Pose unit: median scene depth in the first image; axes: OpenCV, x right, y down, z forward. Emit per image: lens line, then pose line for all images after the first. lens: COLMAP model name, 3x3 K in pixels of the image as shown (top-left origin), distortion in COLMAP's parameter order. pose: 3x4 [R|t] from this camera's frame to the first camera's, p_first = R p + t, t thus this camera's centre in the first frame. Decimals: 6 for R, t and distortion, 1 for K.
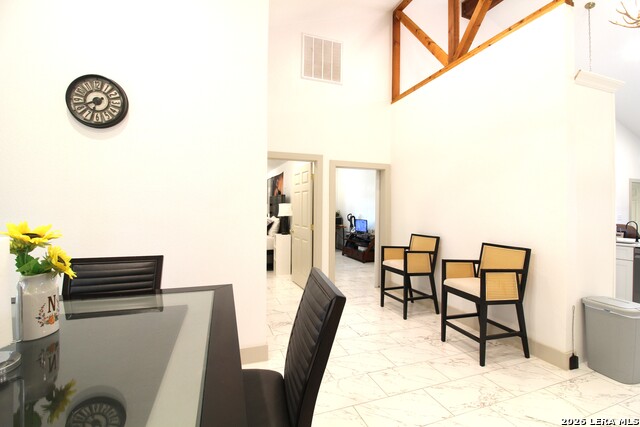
lens RADIAL K [[297.0, 0, 319.8], [0, 297.0, 210.0], [0, 0, 1]] dist [0.000080, 0.000280]
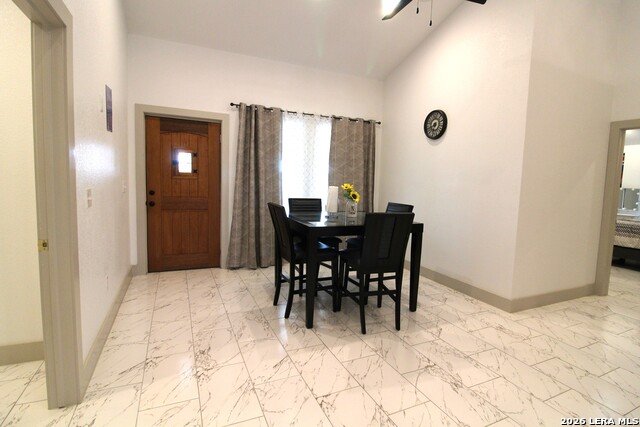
lens RADIAL K [[320.0, 0, 323.8], [0, 320.0, 214.5], [0, 0, 1]] dist [-0.007963, -0.001779]
pose [[0.072517, 0.102415, -0.992095, 1.217593], [-0.036400, 0.994323, 0.099985, 0.013889], [0.996703, 0.028862, 0.075833, 0.177428]]
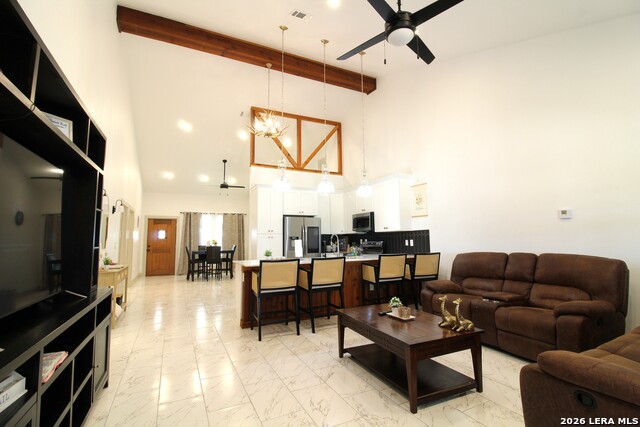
lens RADIAL K [[297.0, 0, 318.1], [0, 297.0, 213.1], [0, 0, 1]] dist [0.000080, 0.000280]
pose [[0.095757, -0.094015, -0.990955, 4.596019], [0.008085, 0.995570, -0.093671, 0.054021], [0.995372, 0.000958, 0.096093, 1.681777]]
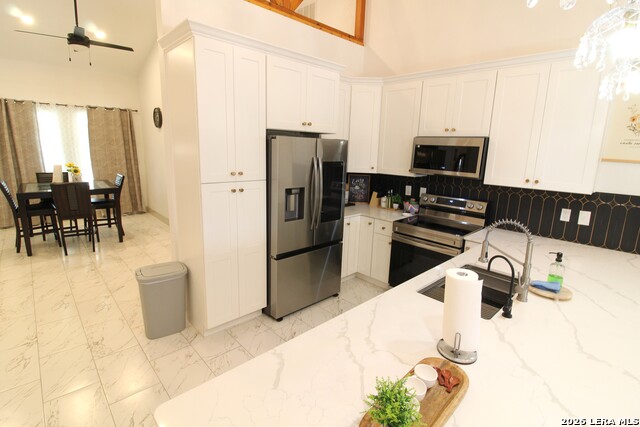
lens RADIAL K [[320.0, 0, 317.7], [0, 320.0, 212.6], [0, 0, 1]] dist [-0.007963, -0.001779]
pose [[0.374611, 0.201612, -0.904997, 2.618956], [-0.034376, 0.978421, 0.203740, -0.182553], [0.926545, -0.045213, 0.373458, 1.295721]]
